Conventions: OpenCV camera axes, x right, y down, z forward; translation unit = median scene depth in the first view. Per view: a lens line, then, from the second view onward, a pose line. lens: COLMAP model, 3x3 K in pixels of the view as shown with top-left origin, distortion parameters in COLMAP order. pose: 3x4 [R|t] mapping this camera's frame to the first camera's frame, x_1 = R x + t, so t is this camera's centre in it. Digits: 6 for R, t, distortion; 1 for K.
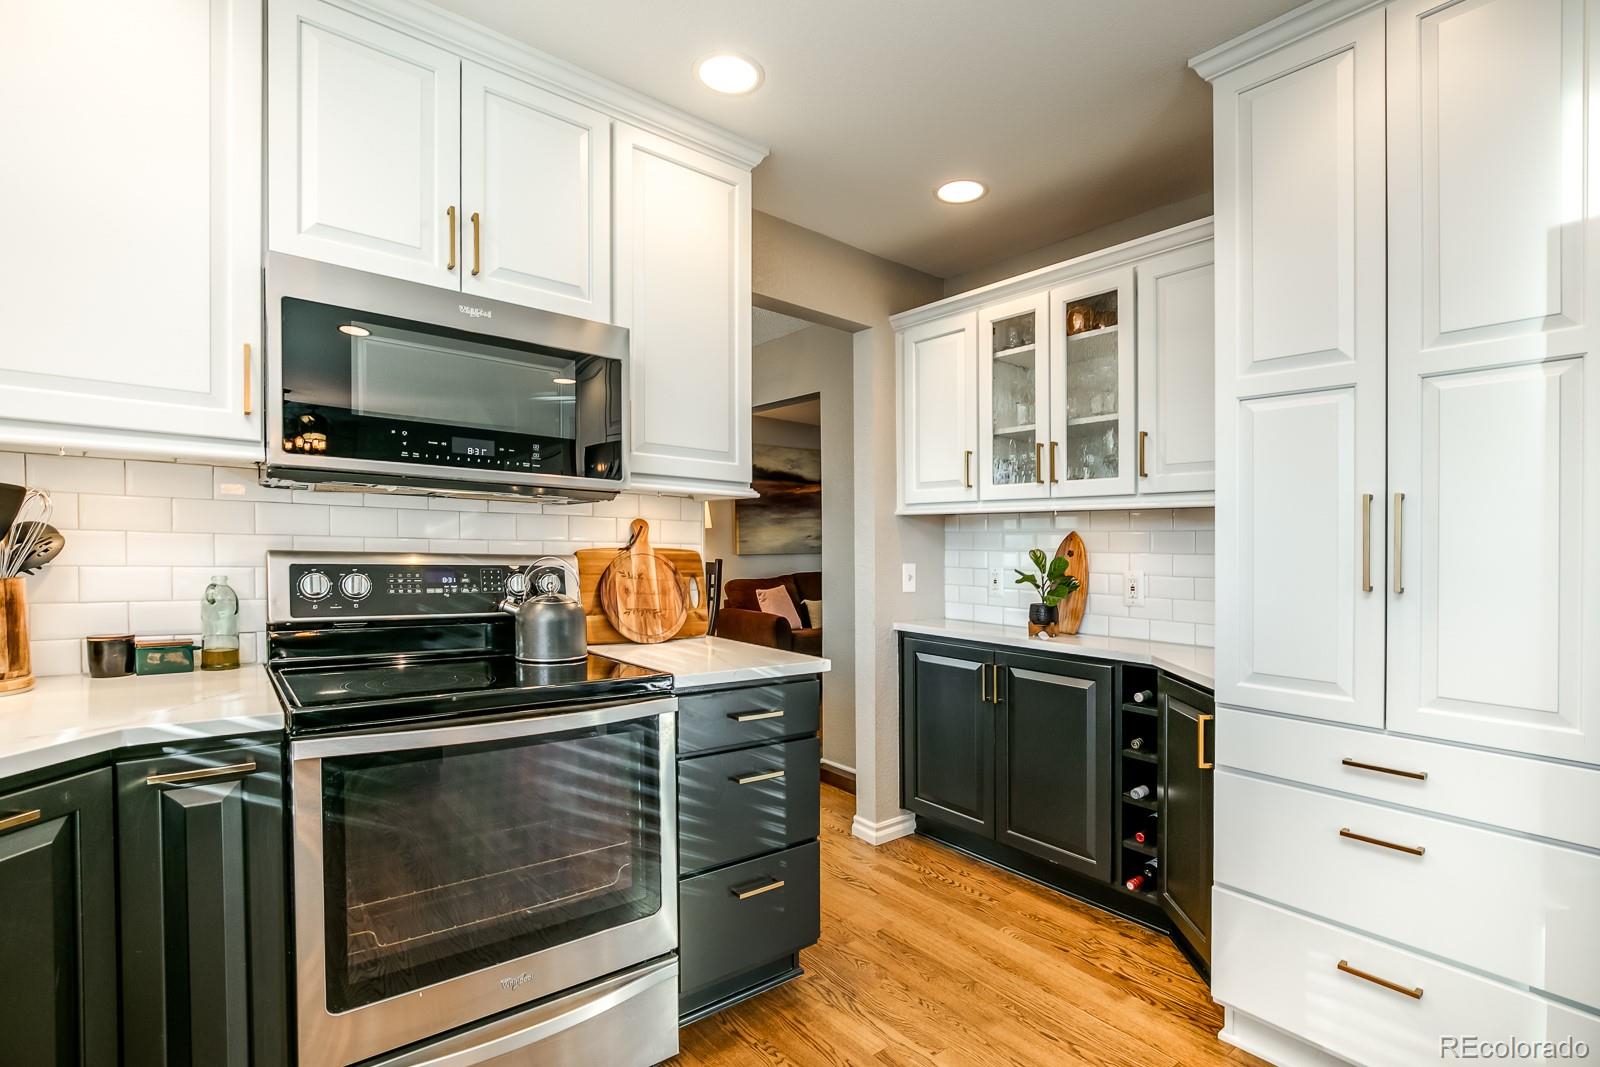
lens RADIAL K [[723.1, 0, 759.6], [0, 723.1, 562.2], [0, 0, 1]] dist [-0.020477, 0.004582]
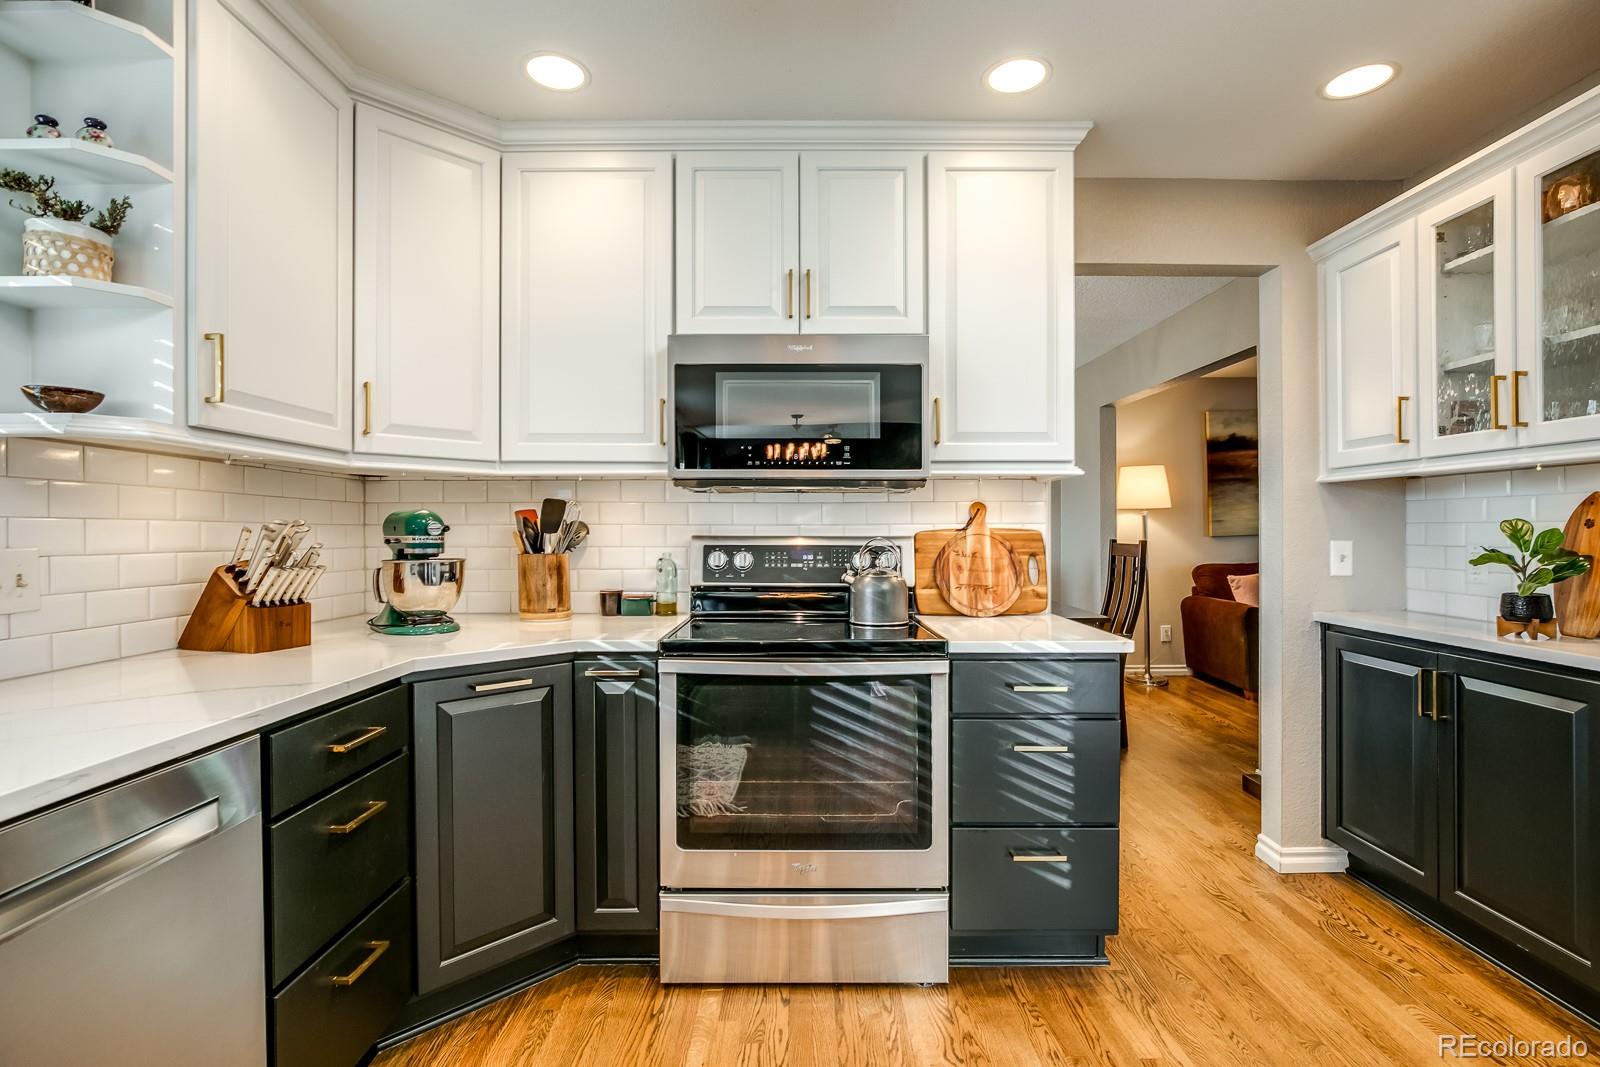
lens RADIAL K [[723.1, 0, 807.4], [0, 723.1, 539.9], [0, 0, 1]] dist [-0.020477, 0.004582]
pose [[0.793536, -0.014217, -0.608357, 0.323921], [0.005975, 0.999861, -0.015572, 0.013567], [0.608494, 0.008722, 0.793511, -0.015604]]
